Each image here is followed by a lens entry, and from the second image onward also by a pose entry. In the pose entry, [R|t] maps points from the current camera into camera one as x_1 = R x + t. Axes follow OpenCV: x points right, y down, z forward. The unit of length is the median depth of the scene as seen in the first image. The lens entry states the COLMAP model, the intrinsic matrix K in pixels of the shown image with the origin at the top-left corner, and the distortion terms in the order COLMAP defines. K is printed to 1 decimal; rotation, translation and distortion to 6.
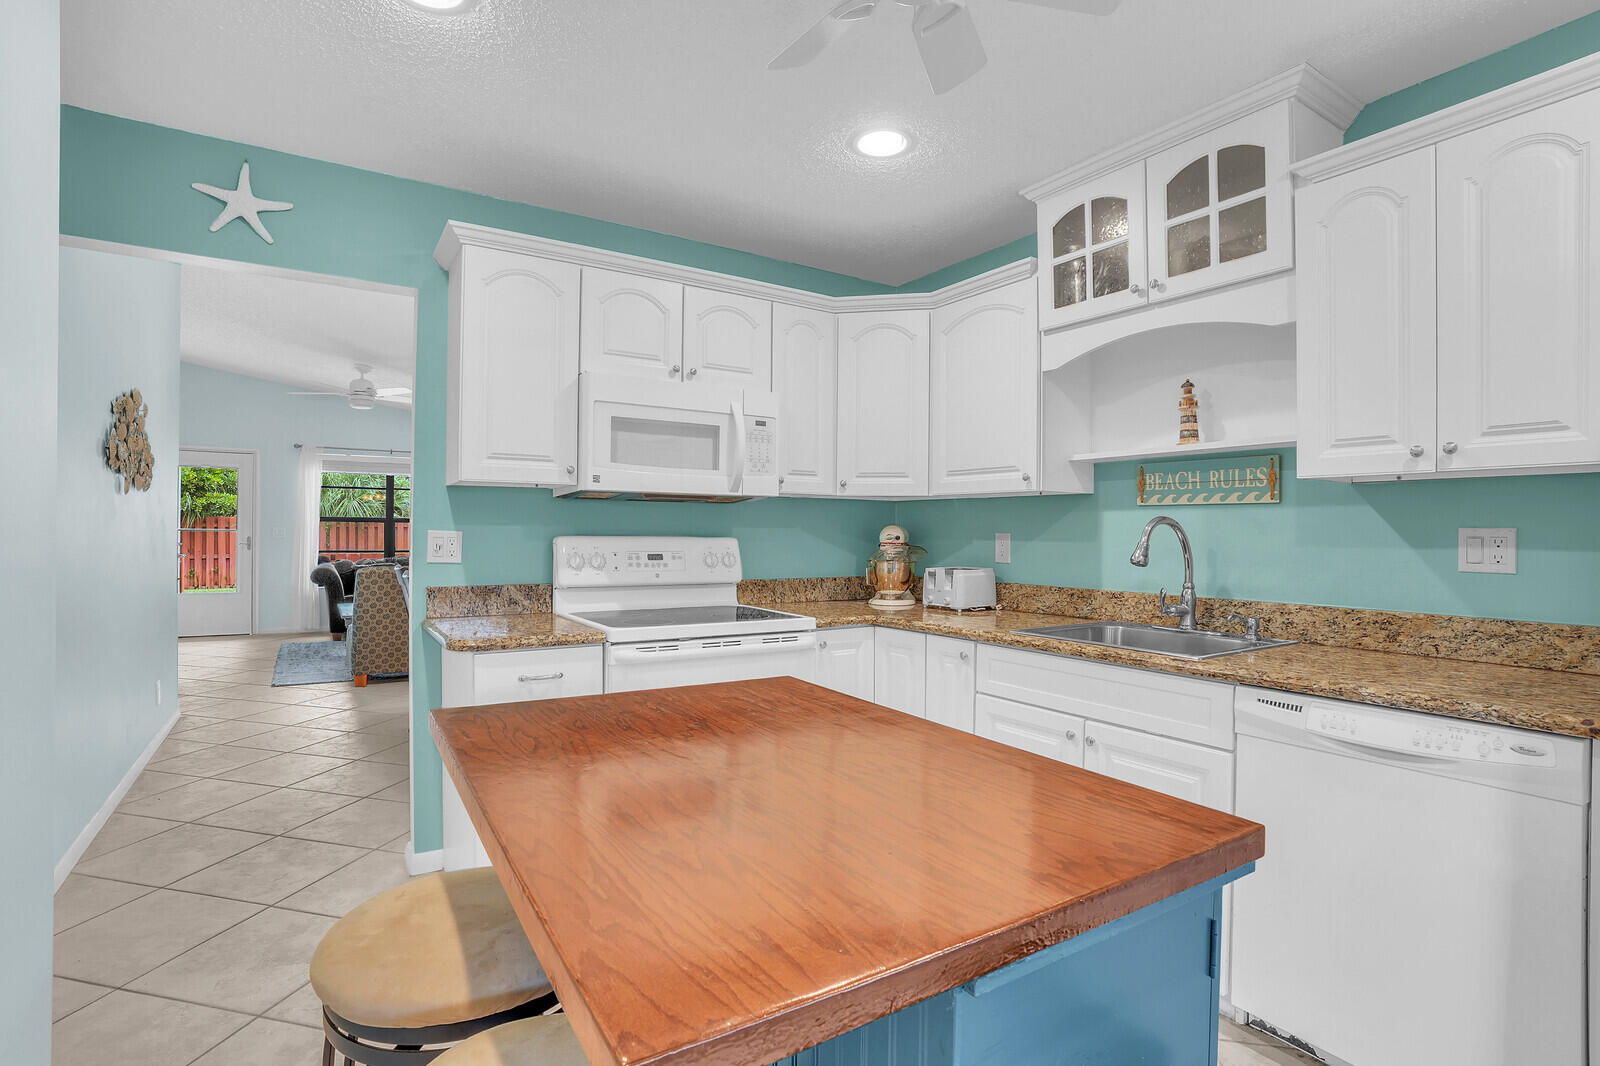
lens RADIAL K [[750.5, 0, 793.1], [0, 750.5, 534.4], [0, 0, 1]] dist [-0.065685, 0.028252]
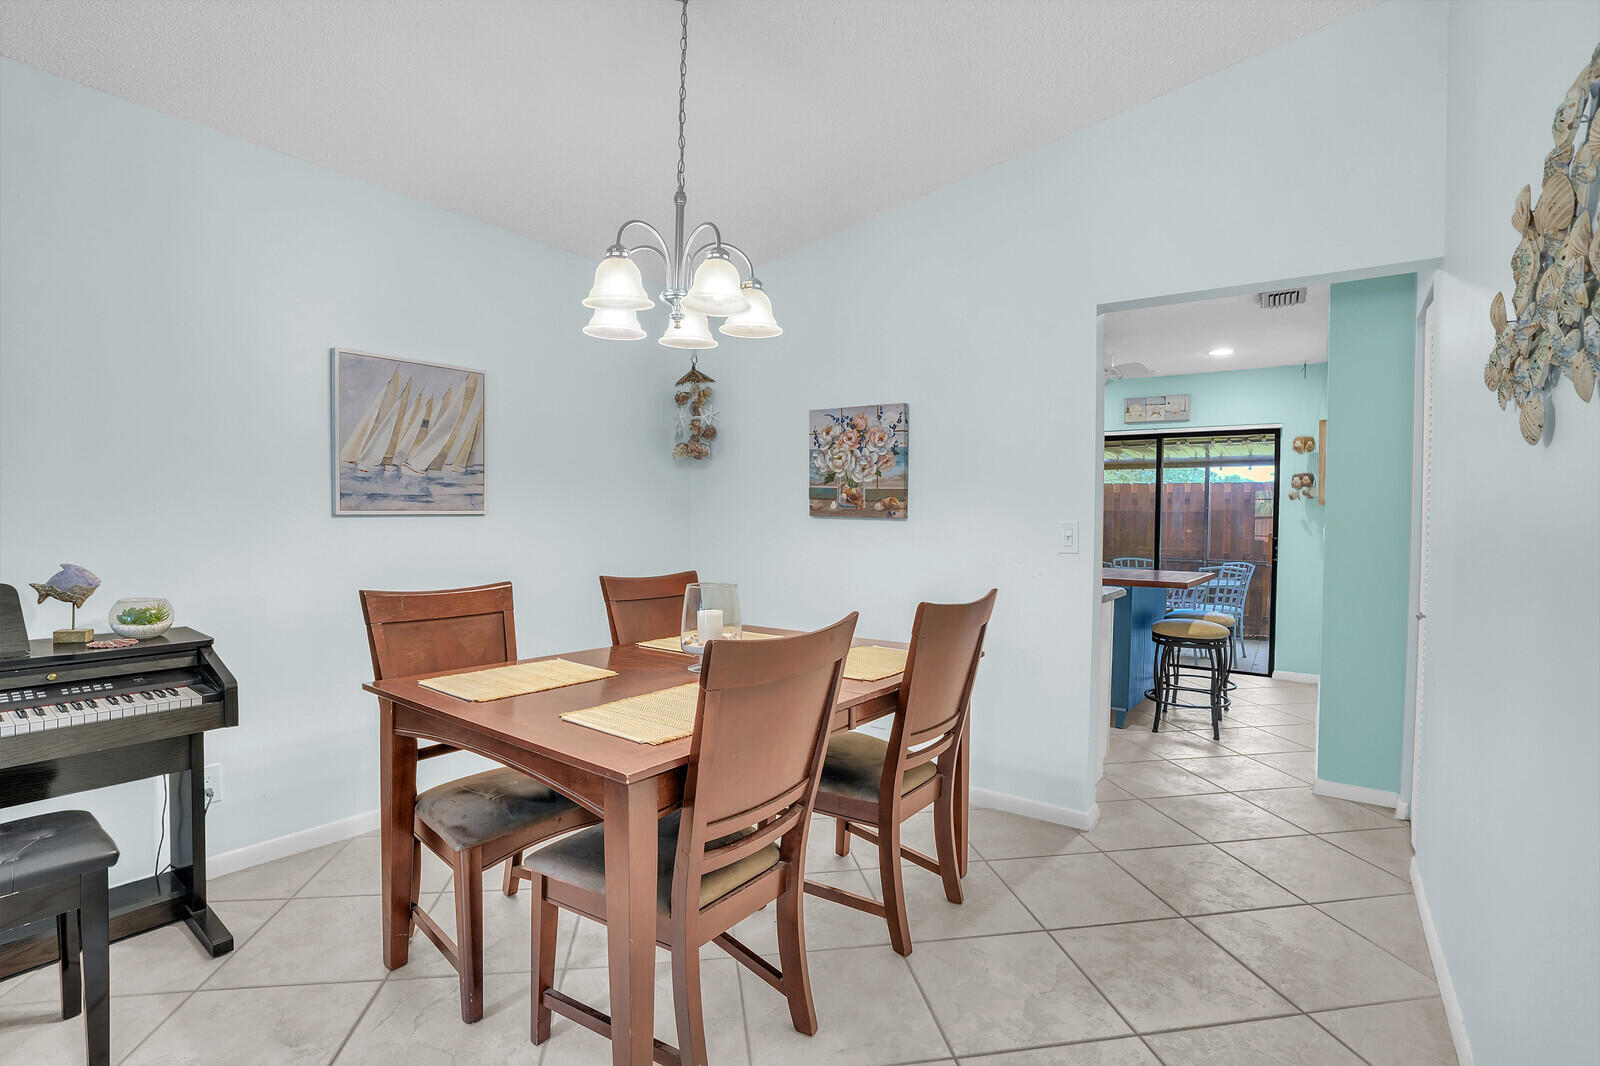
lens RADIAL K [[750.5, 0, 793.1], [0, 750.5, 534.4], [0, 0, 1]] dist [-0.065685, 0.028252]
pose [[-0.352228, -0.027334, 0.935515, -0.437378], [-0.006537, 0.999621, 0.026746, -0.003914], [-0.935892, 0.003305, -0.352273, 0.568063]]
